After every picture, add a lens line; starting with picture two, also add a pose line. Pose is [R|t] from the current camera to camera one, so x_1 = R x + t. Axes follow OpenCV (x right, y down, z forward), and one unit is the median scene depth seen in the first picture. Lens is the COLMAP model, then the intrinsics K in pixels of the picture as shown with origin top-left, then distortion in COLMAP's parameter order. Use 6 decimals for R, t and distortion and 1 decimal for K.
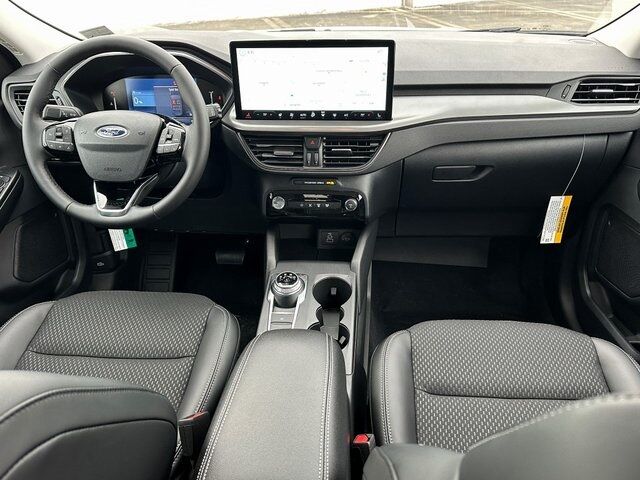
lens RADIAL K [[489.8, 0, 320.0], [0, 489.8, 240.0], [0, 0, 1]] dist [0.059705, -0.006959]
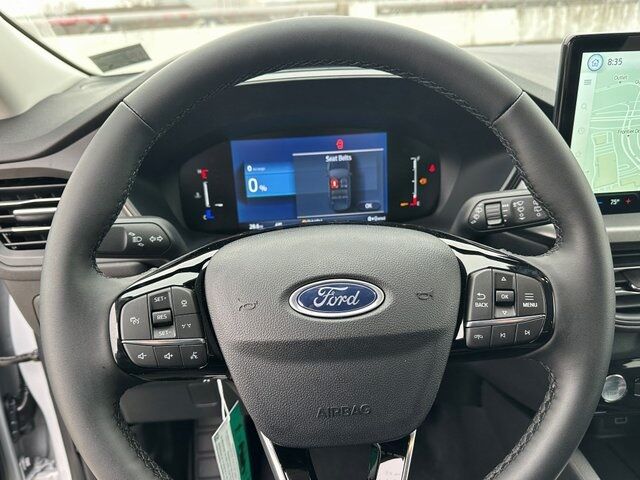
lens RADIAL K [[499.8, 0, 320.0], [0, 499.8, 240.0], [0, 0, 1]] dist [0.071570, -0.182976]
pose [[0.986187, -0.080226, 0.144913, -0.438080], [0.094961, 0.990665, -0.097799, -0.206360], [-0.135715, 0.110209, 0.984599, 0.616924]]
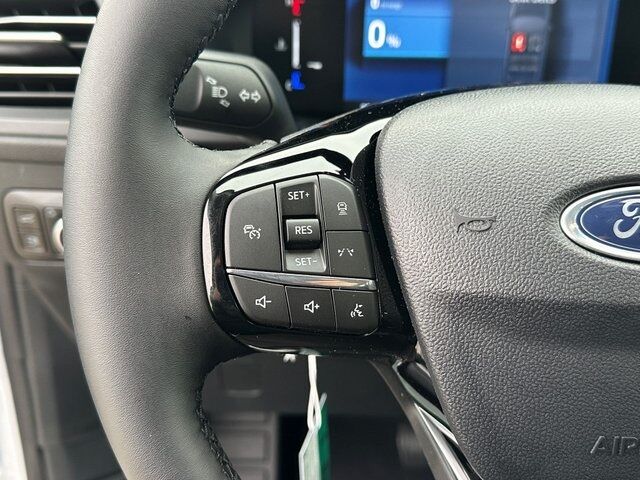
lens RADIAL K [[702.3, 0, 316.7], [0, 702.3, 237.9], [0, 0, 1]] dist [0.144550, -0.368822]
pose [[0.994367, -0.005325, 0.105857, -0.511566], [0.006286, 0.999942, -0.008742, -0.194670], [-0.105804, 0.009358, 0.994343, 0.720668]]
